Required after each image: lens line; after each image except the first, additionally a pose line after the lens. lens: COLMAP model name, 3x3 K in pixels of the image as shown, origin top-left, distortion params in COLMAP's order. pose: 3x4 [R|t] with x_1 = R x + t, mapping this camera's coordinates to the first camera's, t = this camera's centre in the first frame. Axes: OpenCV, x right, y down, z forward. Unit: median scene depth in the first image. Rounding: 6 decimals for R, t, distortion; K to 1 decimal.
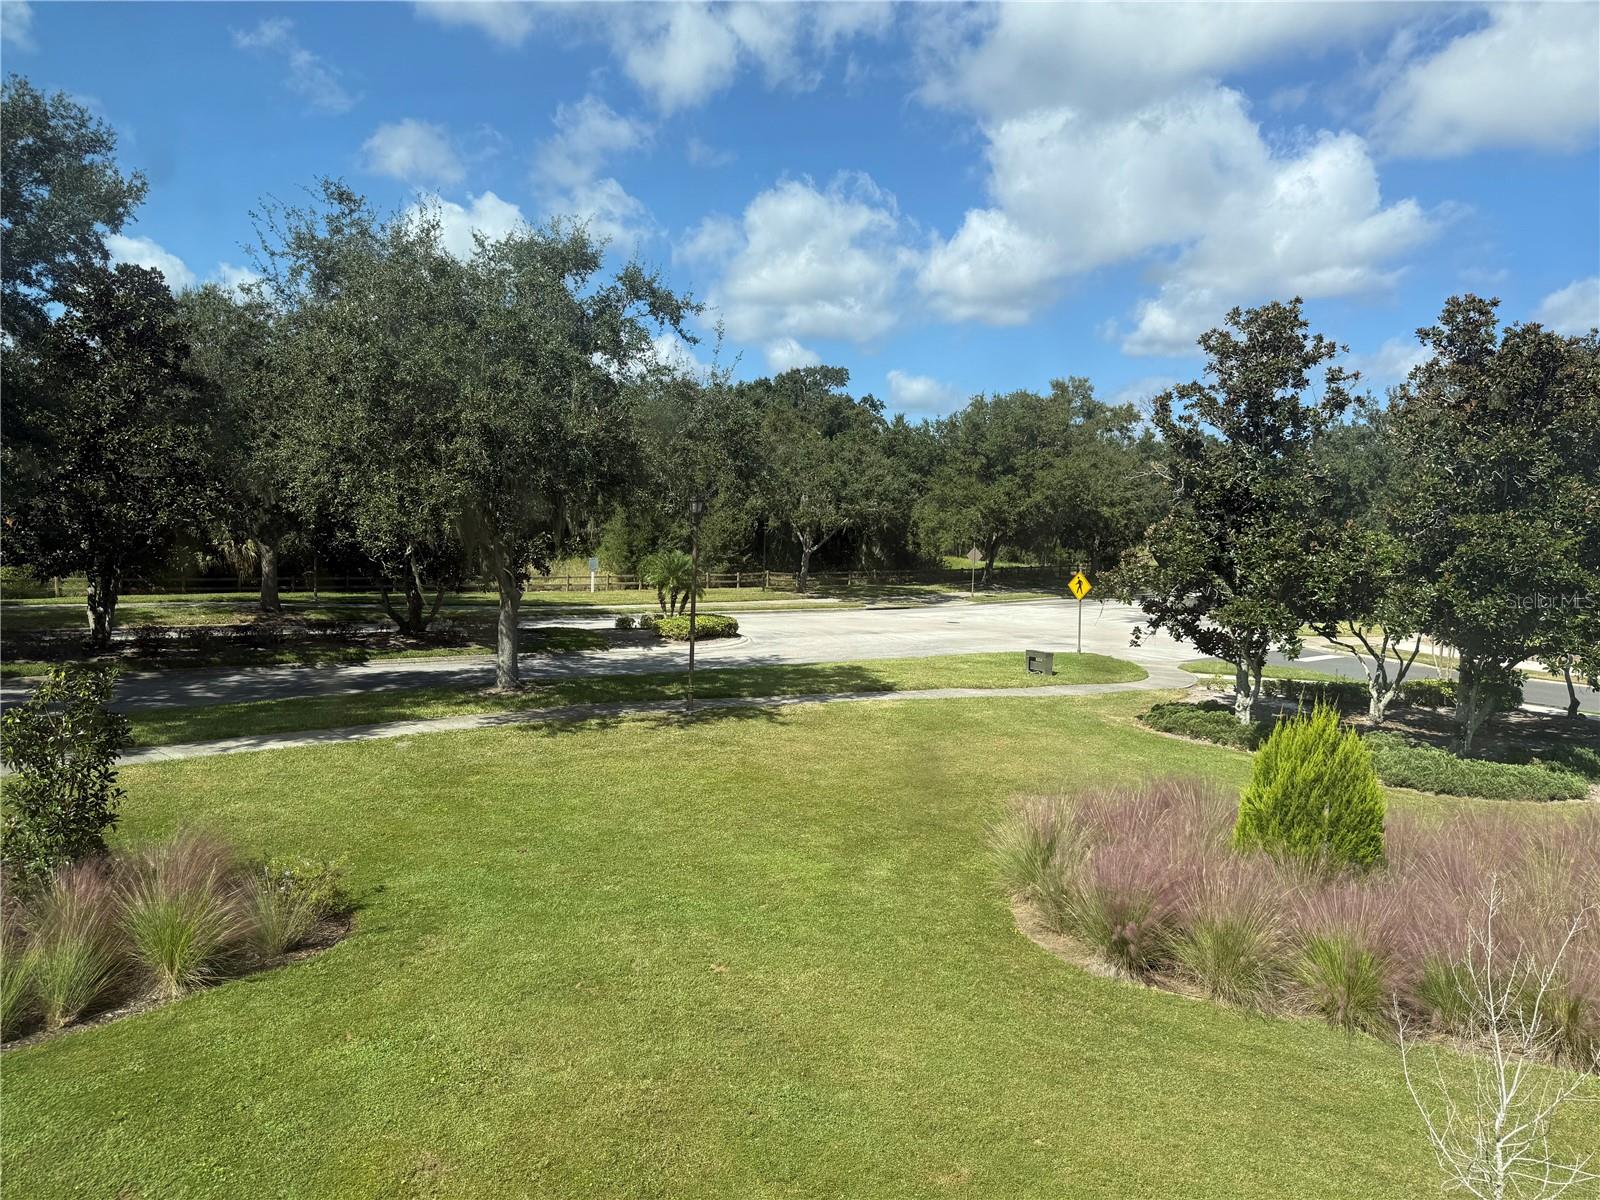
lens RADIAL K [[1142.1, 0, 800.0], [0, 1142.1, 600.0], [0, 0, 1]] dist [0.110658, -0.175816]
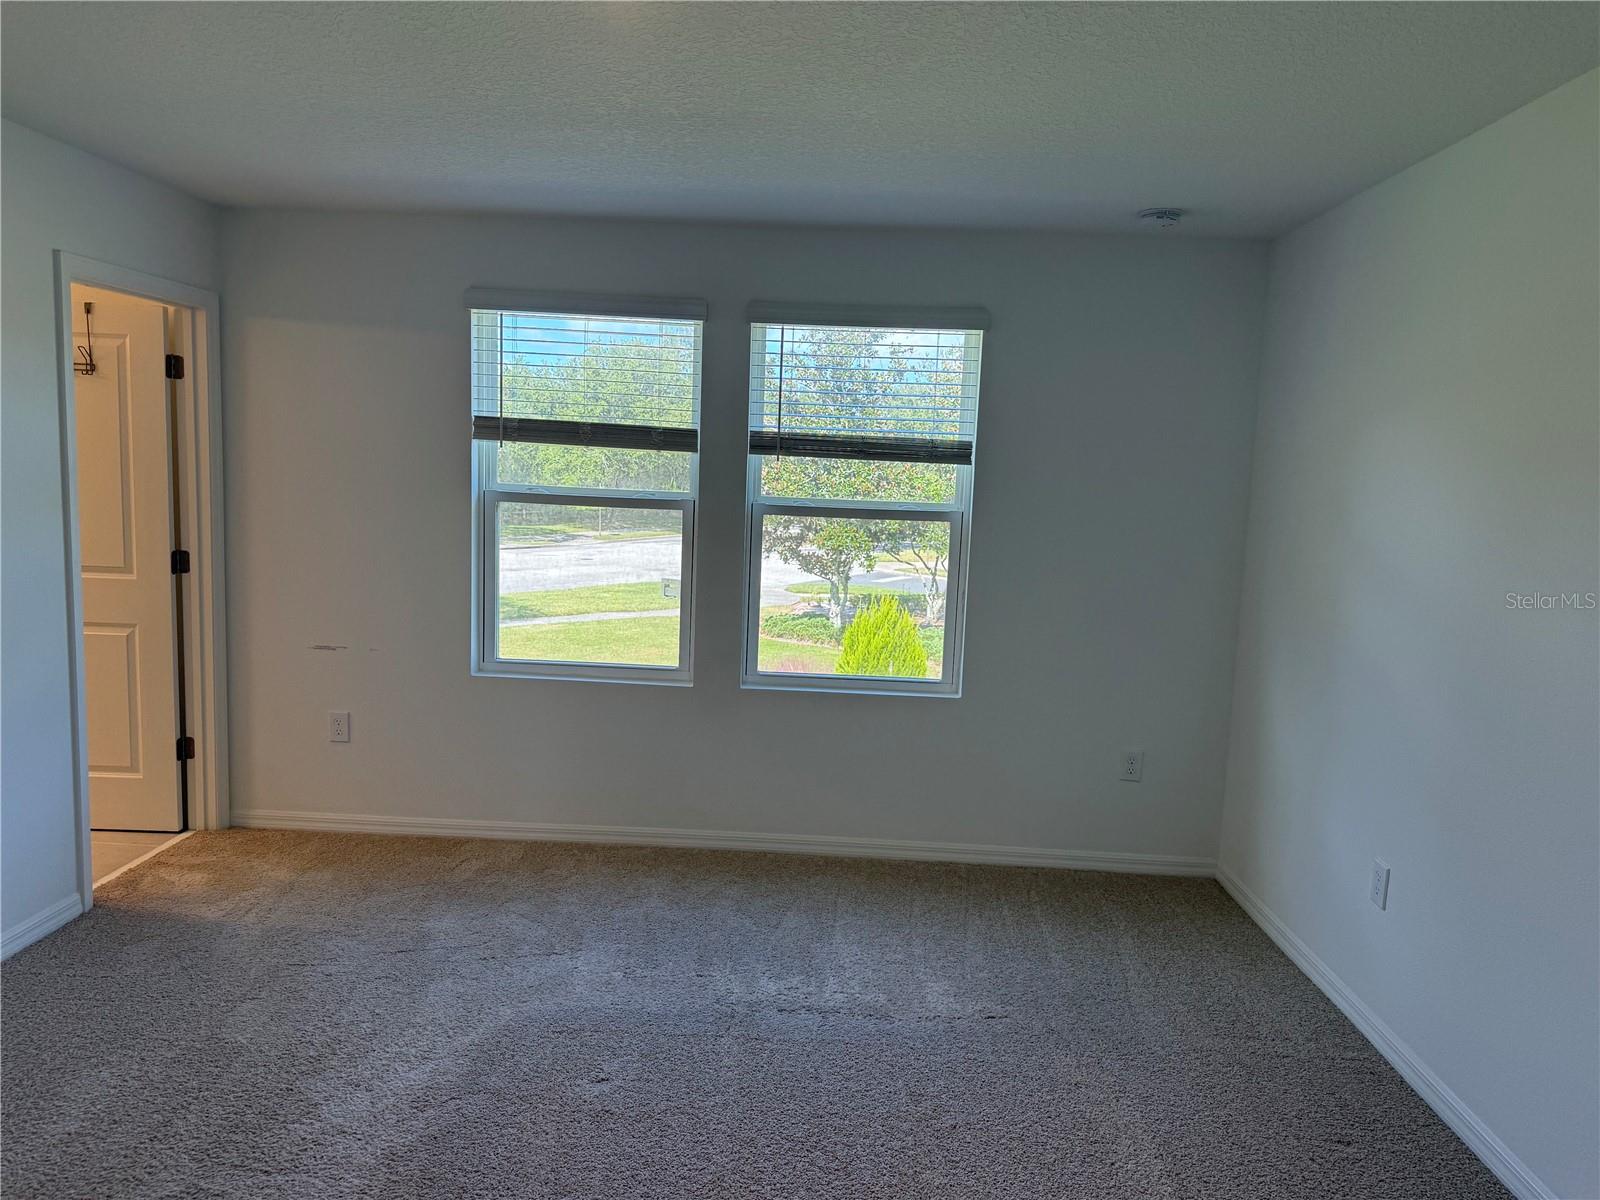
lens RADIAL K [[1142.1, 0, 800.0], [0, 1142.1, 600.0], [0, 0, 1]] dist [0.110658, -0.175816]
pose [[0.943285, -0.042553, 0.329245, -0.063018], [0.026352, 0.998219, 0.053517, 0.009744], [-0.330936, -0.041805, 0.942727, -0.161318]]
